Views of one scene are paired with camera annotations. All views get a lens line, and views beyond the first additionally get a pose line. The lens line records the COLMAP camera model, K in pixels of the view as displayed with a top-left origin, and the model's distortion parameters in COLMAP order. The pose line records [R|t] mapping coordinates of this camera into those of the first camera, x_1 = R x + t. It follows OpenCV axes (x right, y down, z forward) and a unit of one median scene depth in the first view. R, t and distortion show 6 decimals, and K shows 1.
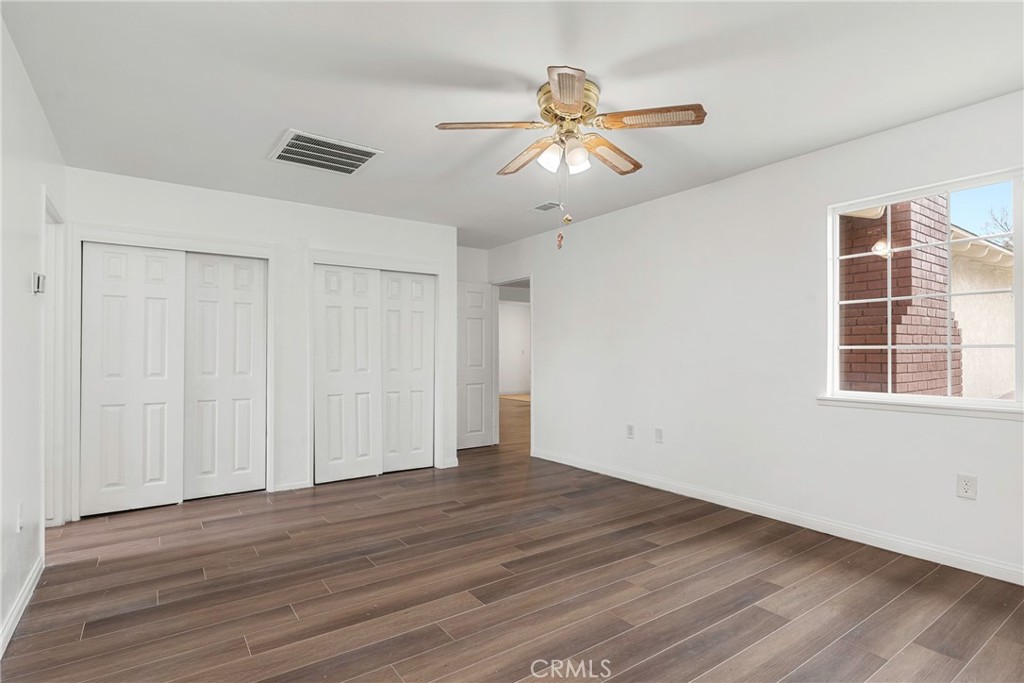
lens RADIAL K [[520.1, 0, 517.5], [0, 520.1, 347.0], [0, 0, 1]] dist [-0.012968, 0.001257]
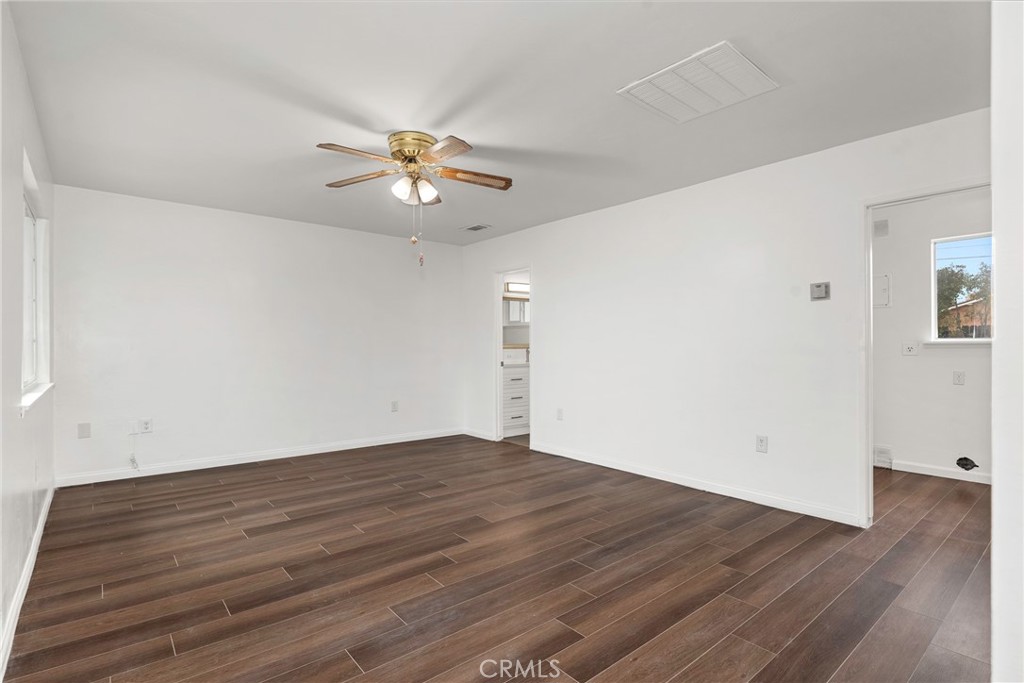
lens RADIAL K [[503.8, 0, 517.1], [0, 503.8, 344.1], [0, 0, 1]] dist [-0.010838, 0.003302]
pose [[-0.996412, 0.003389, -0.084564, -0.041638], [0.004522, 0.999902, -0.013216, 0.021858], [0.084511, -0.013551, -0.996330, 1.807326]]
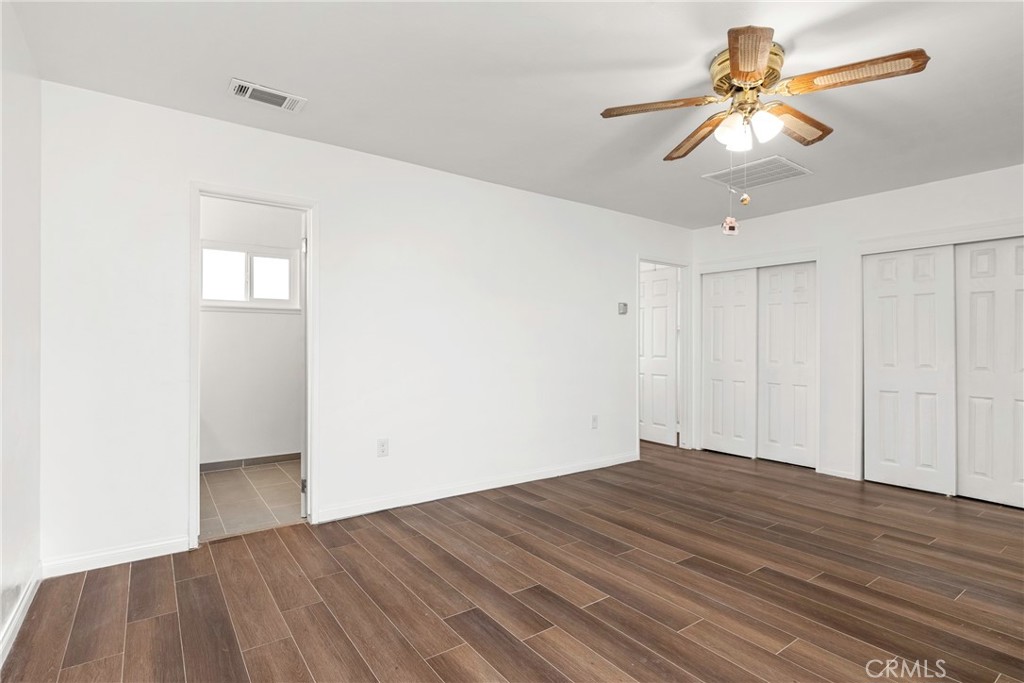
lens RADIAL K [[503.8, 0, 518.8], [0, 503.8, 342.1], [0, 0, 1]] dist [-0.010838, 0.003302]
pose [[0.019727, -0.000546, -0.999805, 0.779999], [0.006041, 0.999982, -0.000427, 0.000659], [0.999787, -0.006031, 0.019730, 0.466886]]
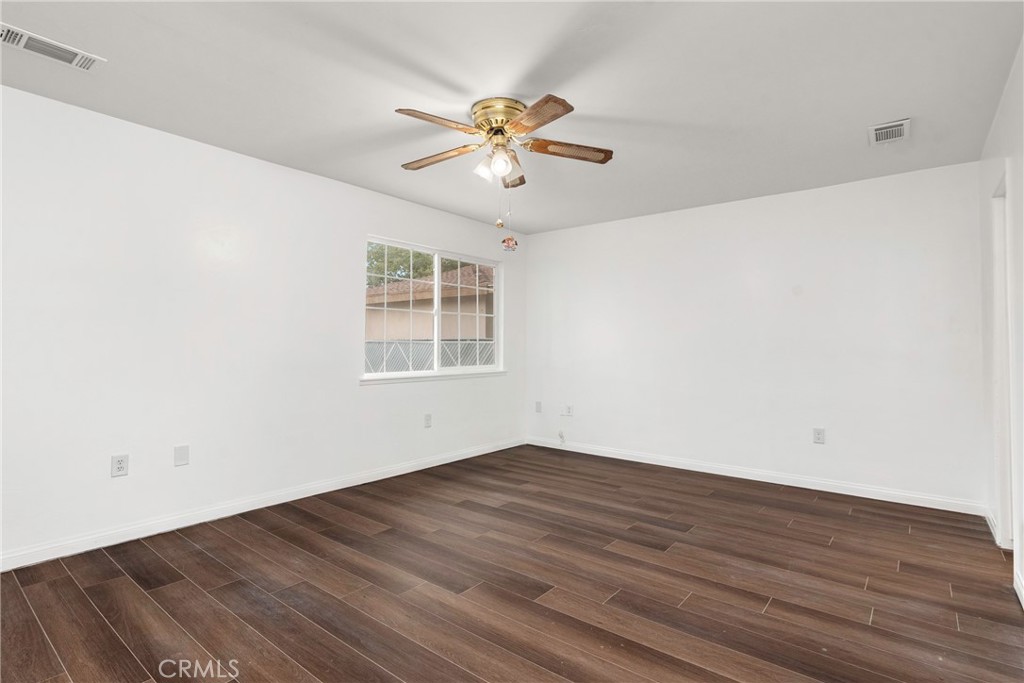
lens RADIAL K [[503.8, 0, 514.0], [0, 503.8, 340.9], [0, 0, 1]] dist [-0.010838, 0.003302]
pose [[-0.273034, 0.011513, 0.961935, -0.754818], [-0.012535, 0.999801, -0.015524, 0.013746], [-0.961923, -0.016296, -0.272836, 1.009370]]
